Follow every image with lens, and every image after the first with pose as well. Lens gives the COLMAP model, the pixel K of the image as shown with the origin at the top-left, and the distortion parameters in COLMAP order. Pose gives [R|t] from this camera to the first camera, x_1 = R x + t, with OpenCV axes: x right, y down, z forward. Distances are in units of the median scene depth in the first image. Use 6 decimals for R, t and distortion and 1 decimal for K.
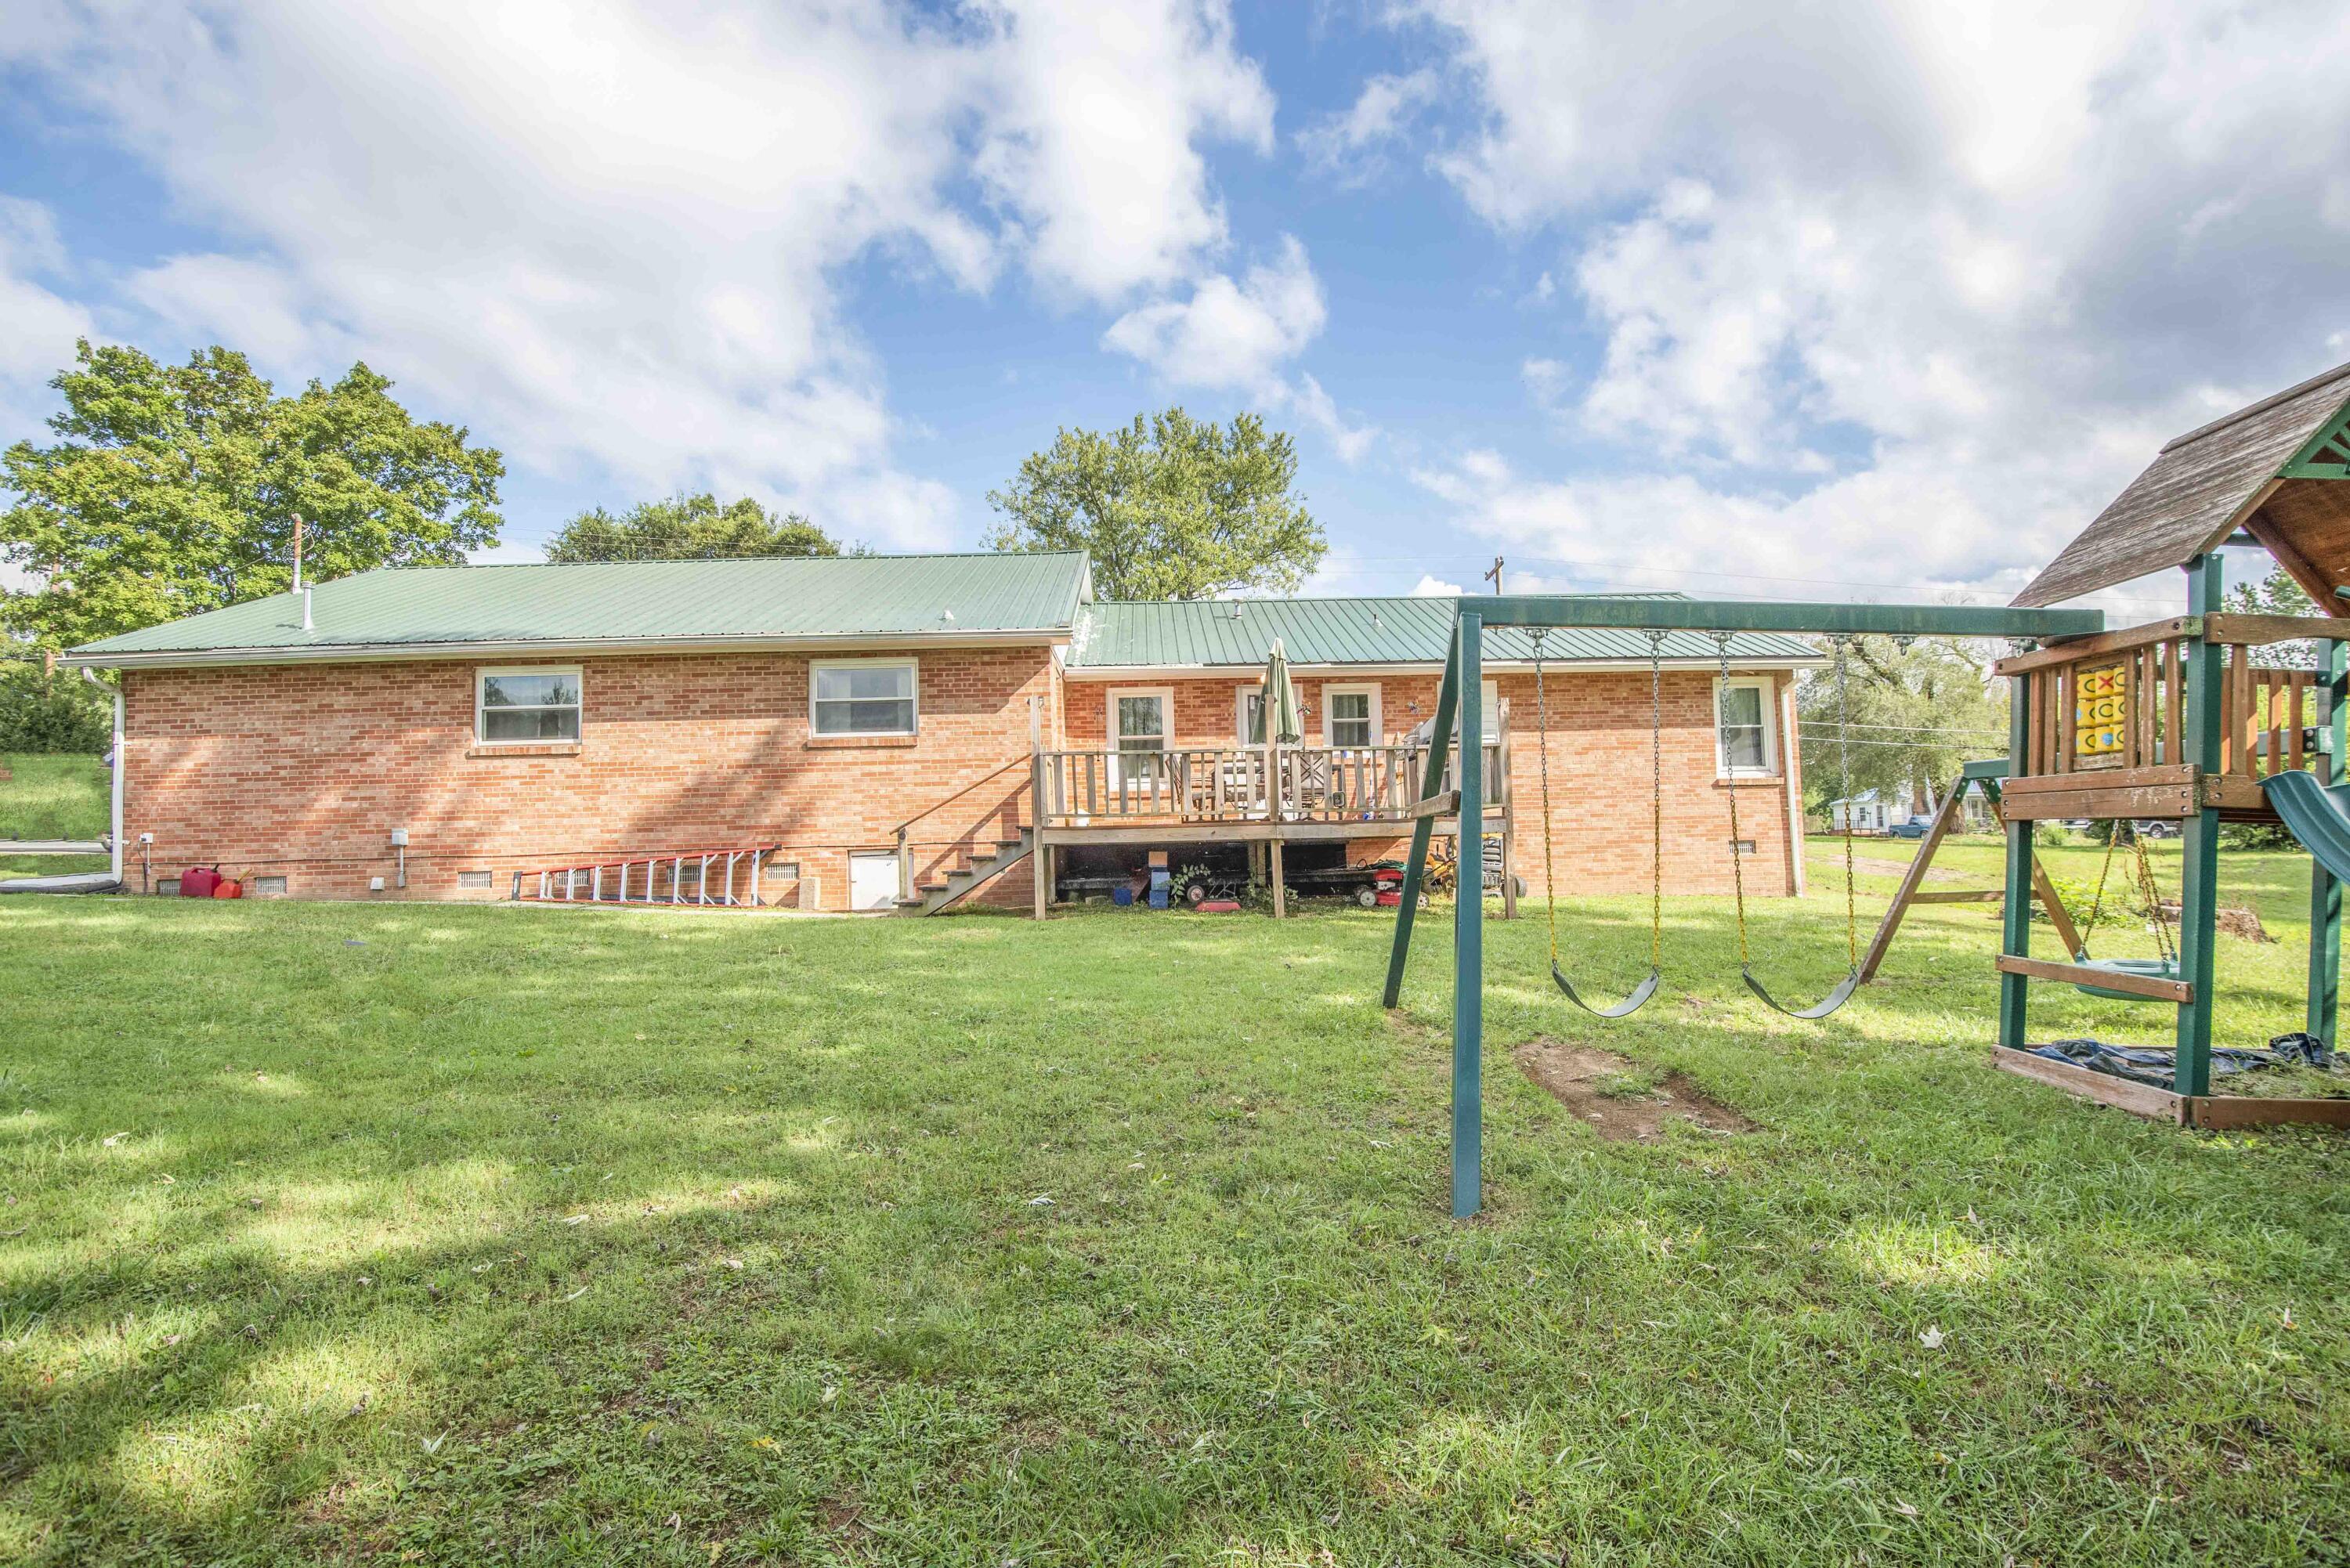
lens RADIAL K [[1070.6, 0, 1181.4], [0, 1070.6, 789.2], [0, 0, 1]] dist [-0.034428, -0.002258]
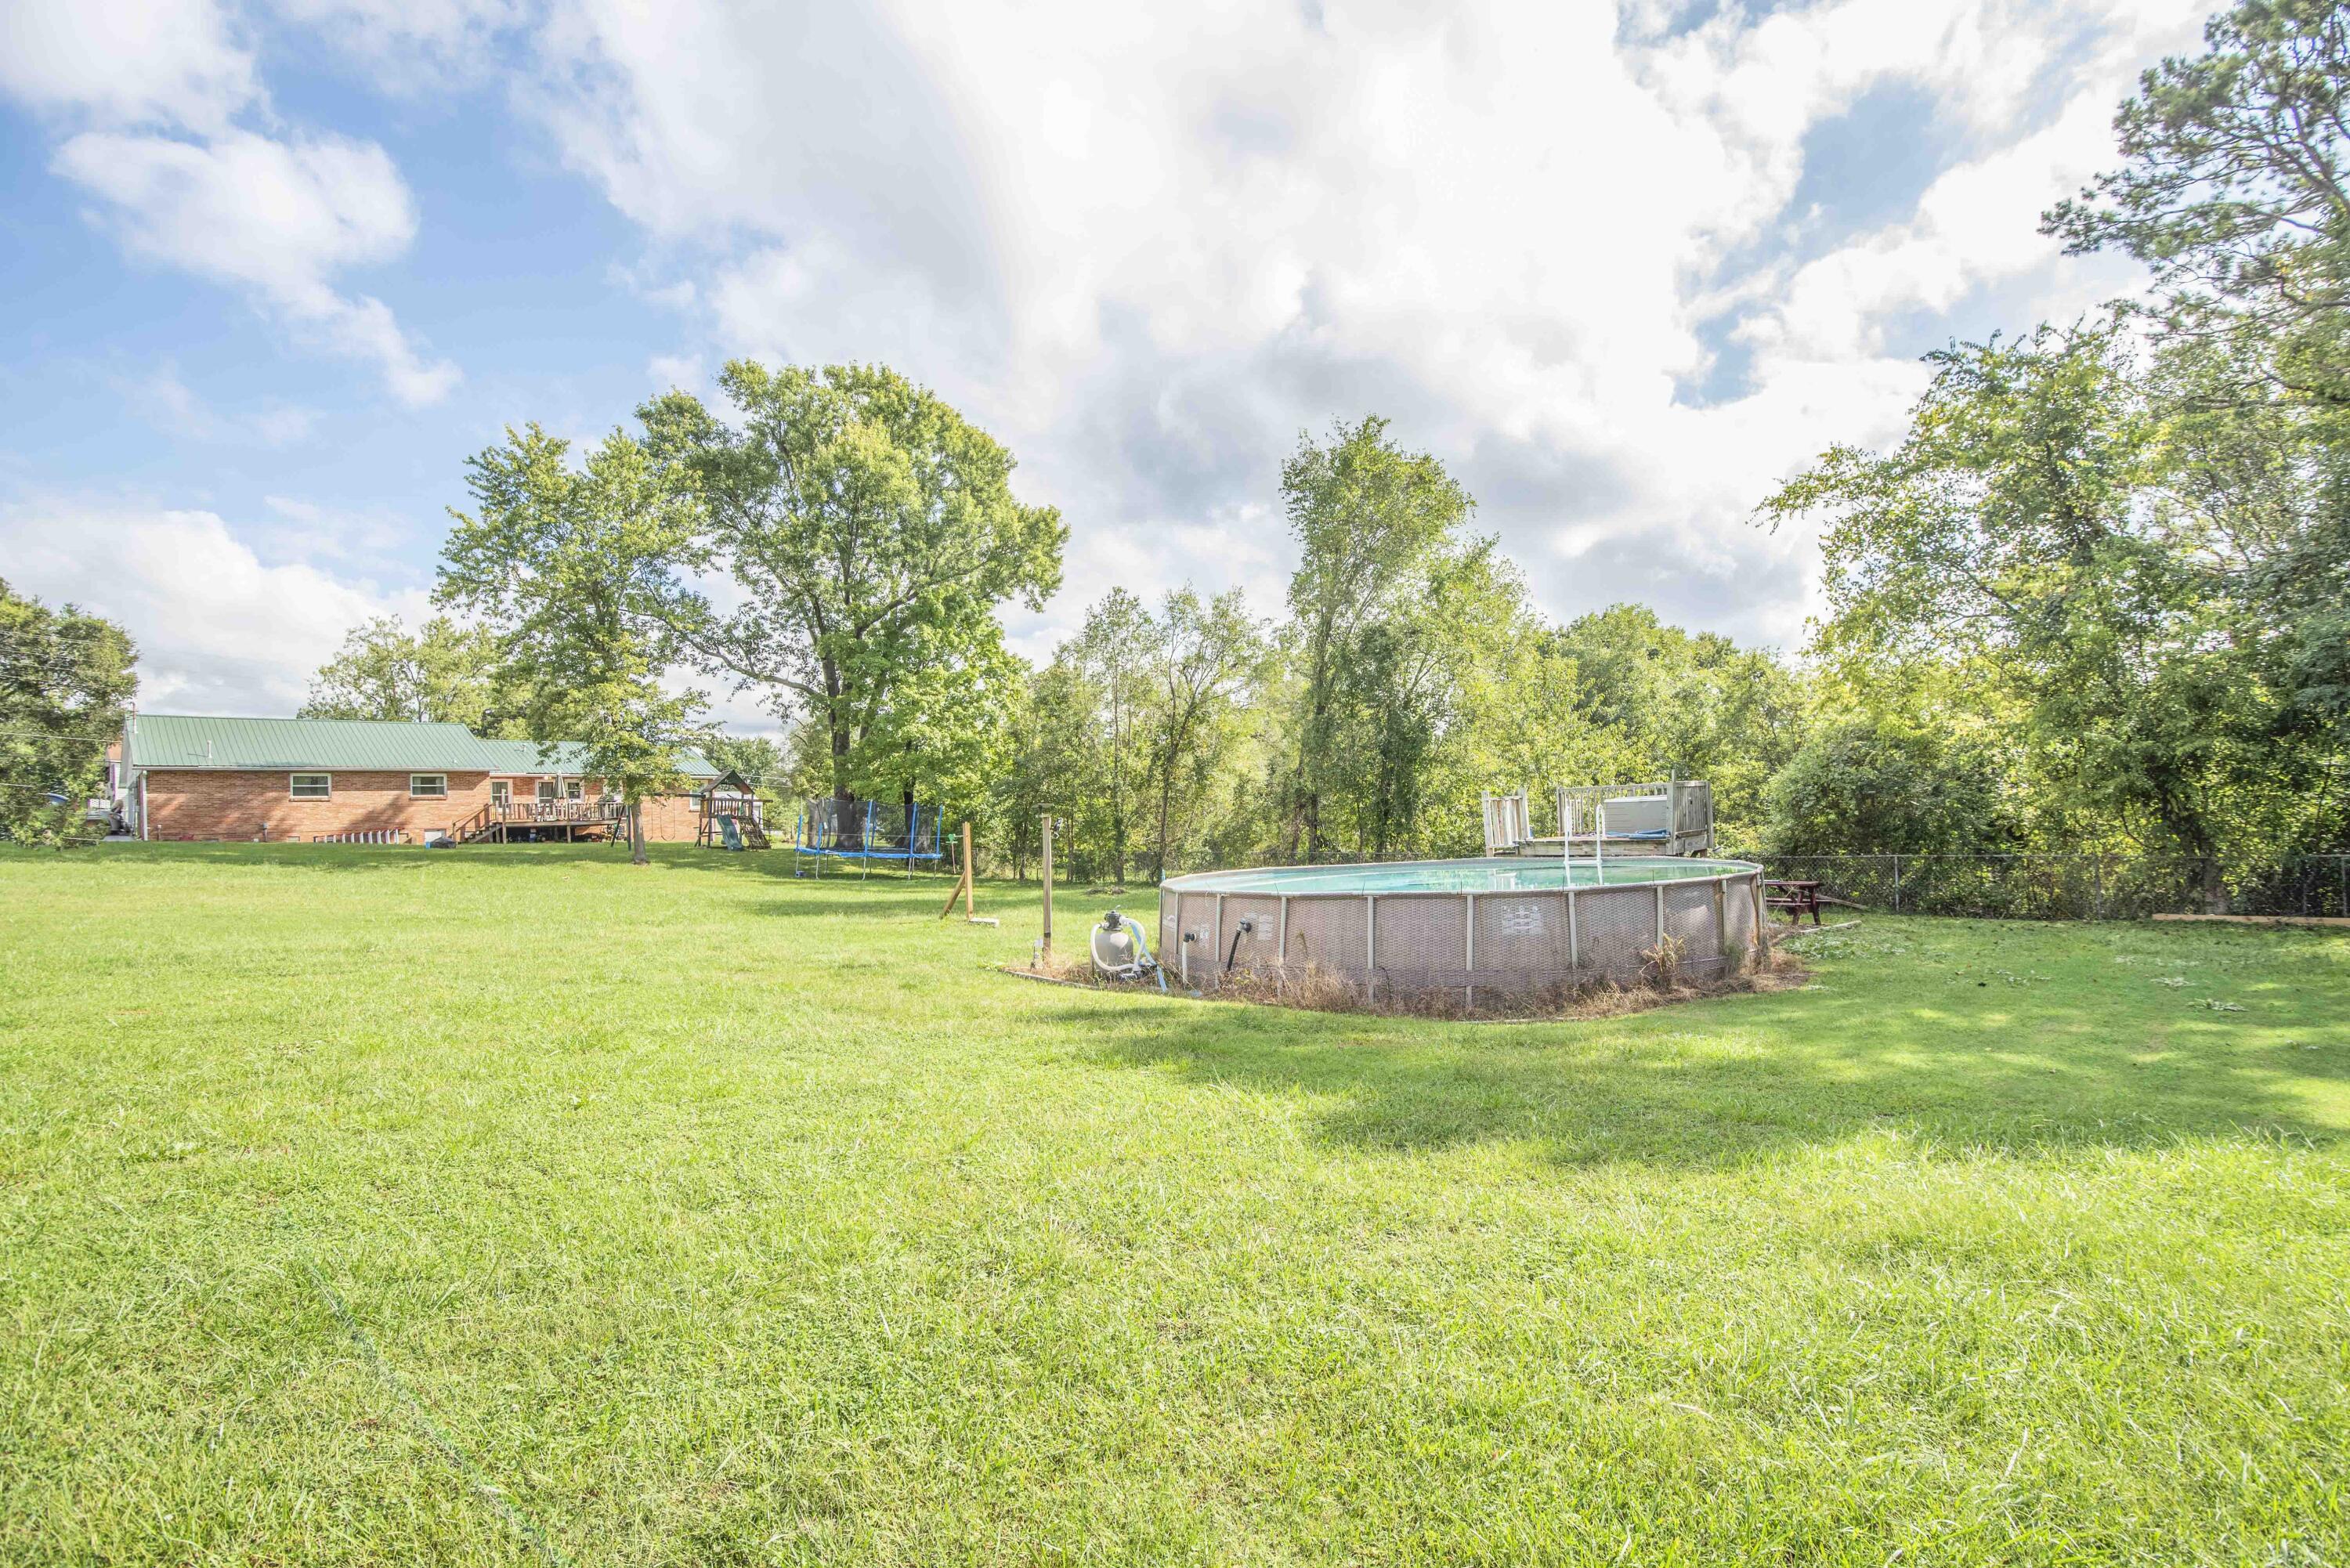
lens RADIAL K [[1070.6, 0, 1217.0], [0, 1070.6, 804.1], [0, 0, 1]] dist [-0.034428, -0.002258]
pose [[0.689398, 0.011158, 0.724297, -1.010354], [-0.011276, 0.999926, -0.004672, -0.039133], [-0.724295, -0.004946, 0.689472, -3.226246]]
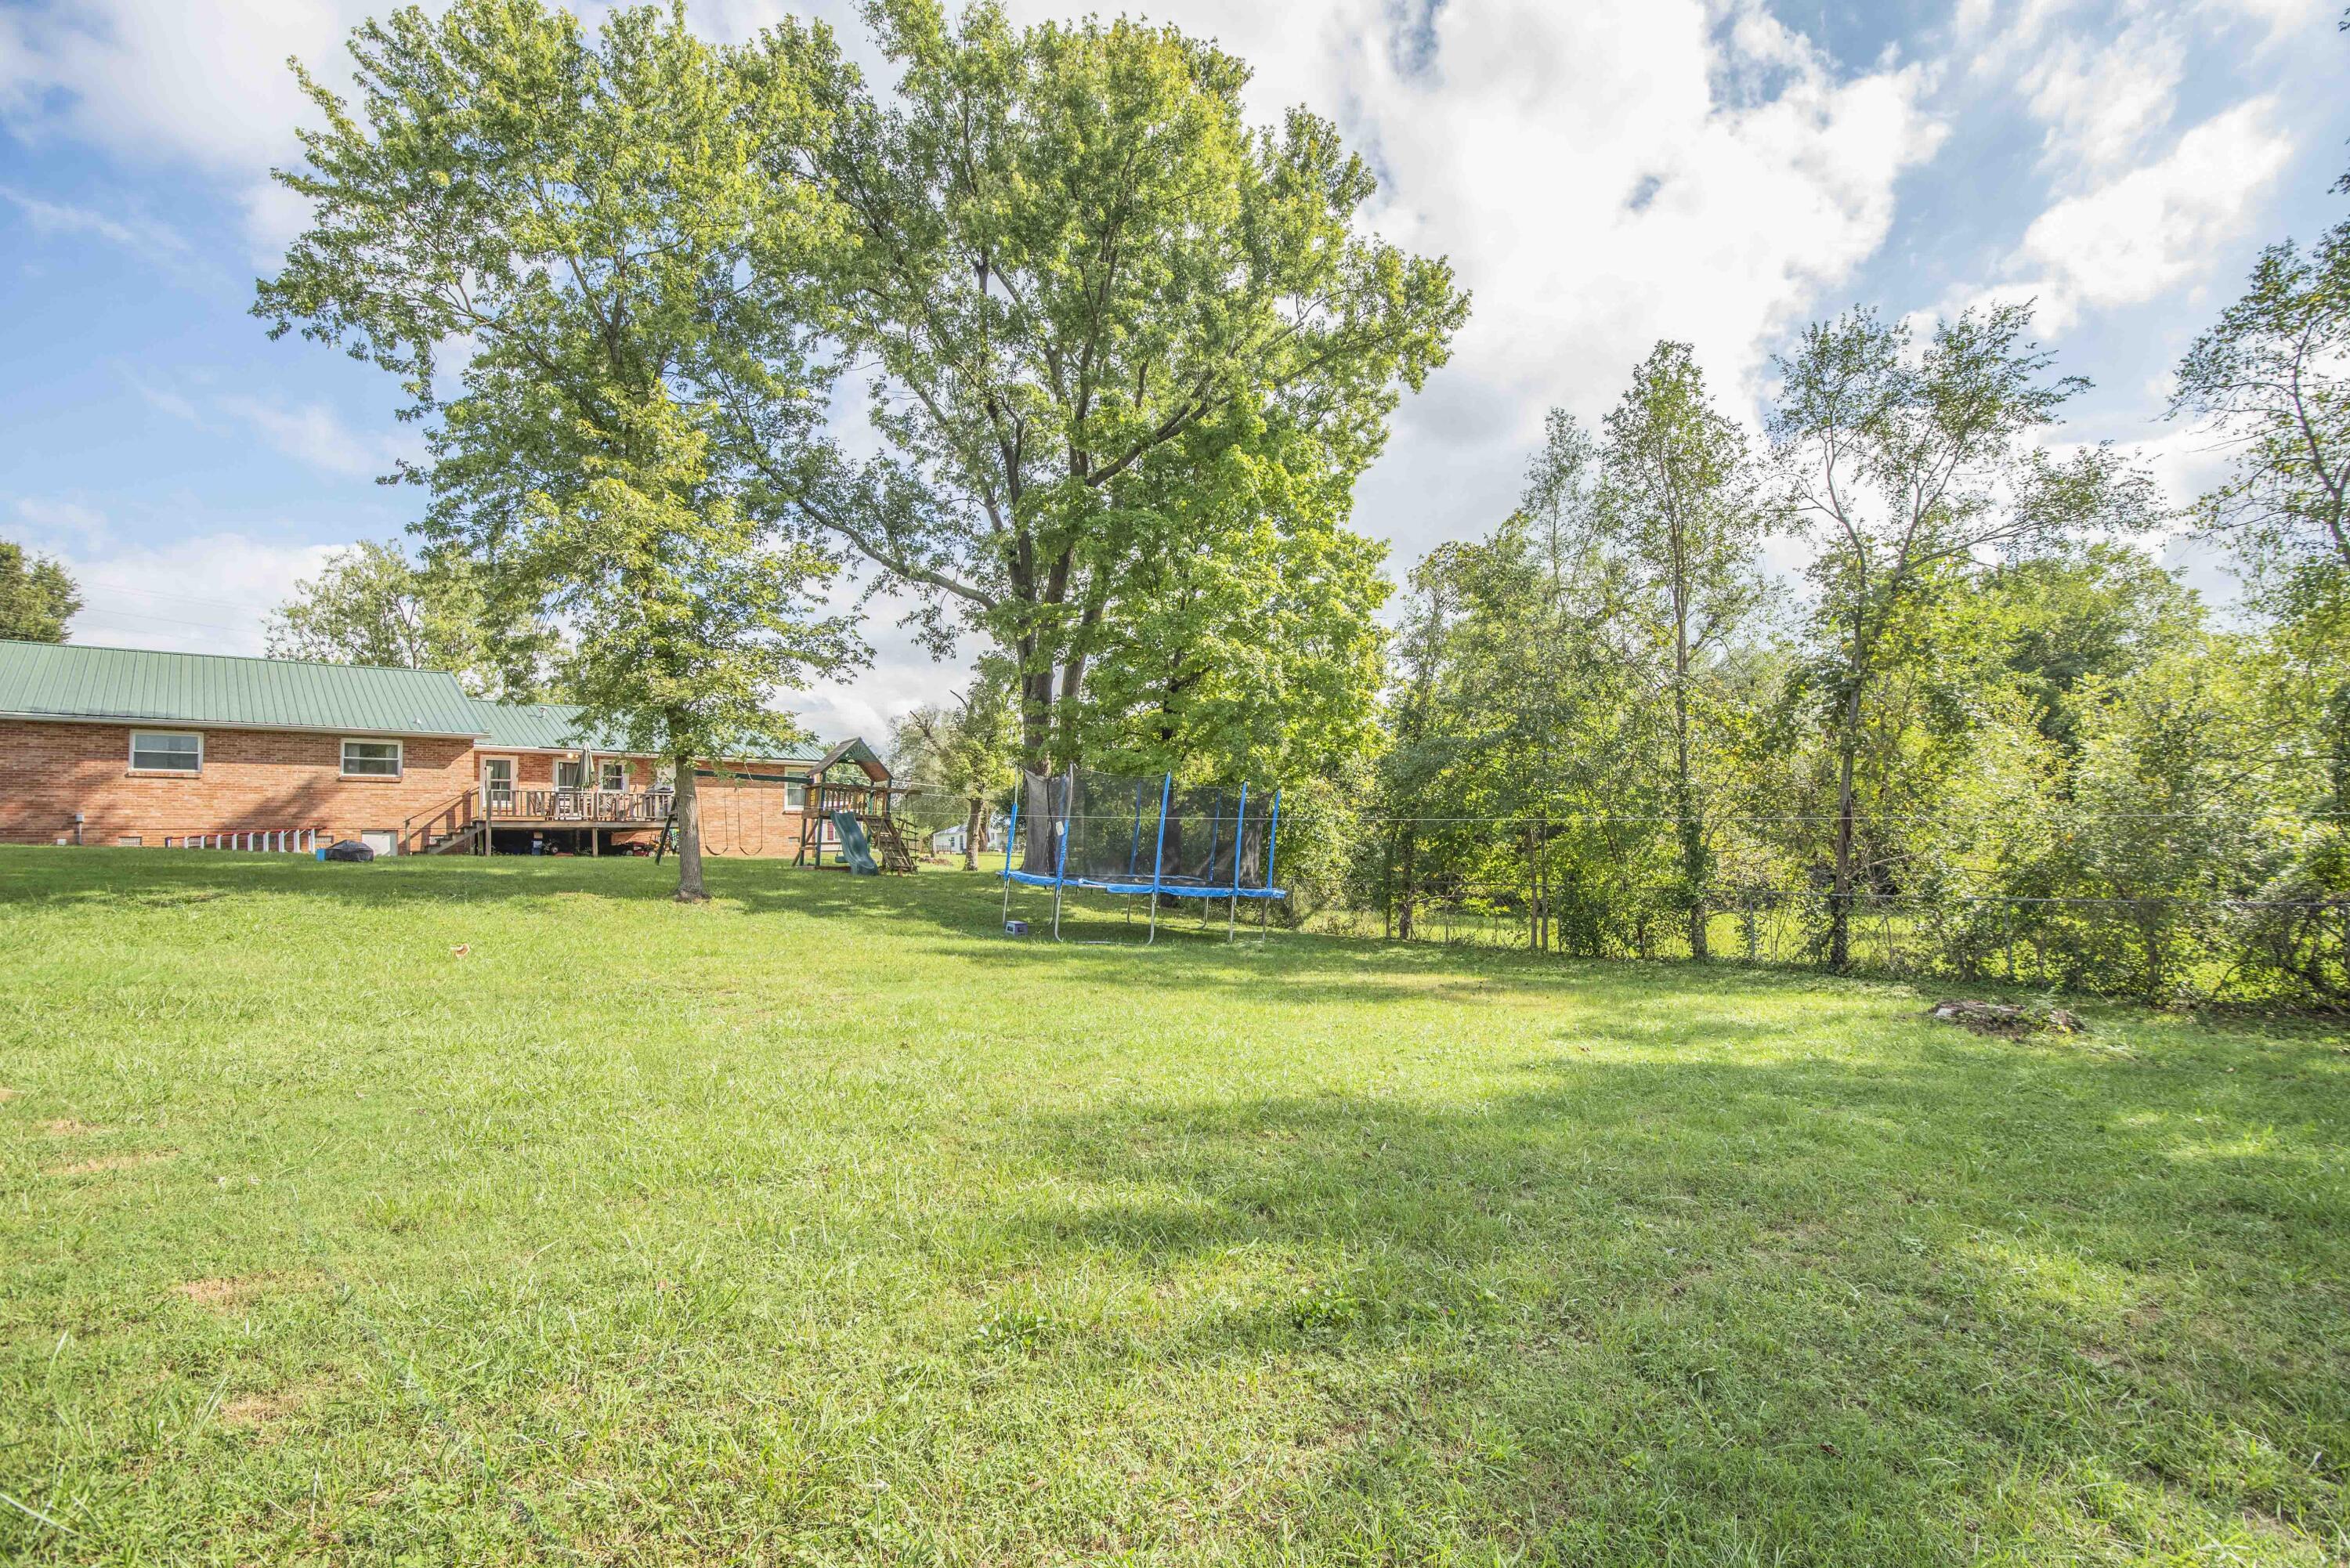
lens RADIAL K [[1070.6, 0, 1197.7], [0, 1070.6, 800.1], [0, 0, 1]] dist [-0.034428, -0.002258]
pose [[0.746425, 0.039912, 0.664271, -0.456407], [-0.024506, 0.999171, -0.032498, 0.024107], [-0.665018, 0.007979, 0.746785, -1.641713]]
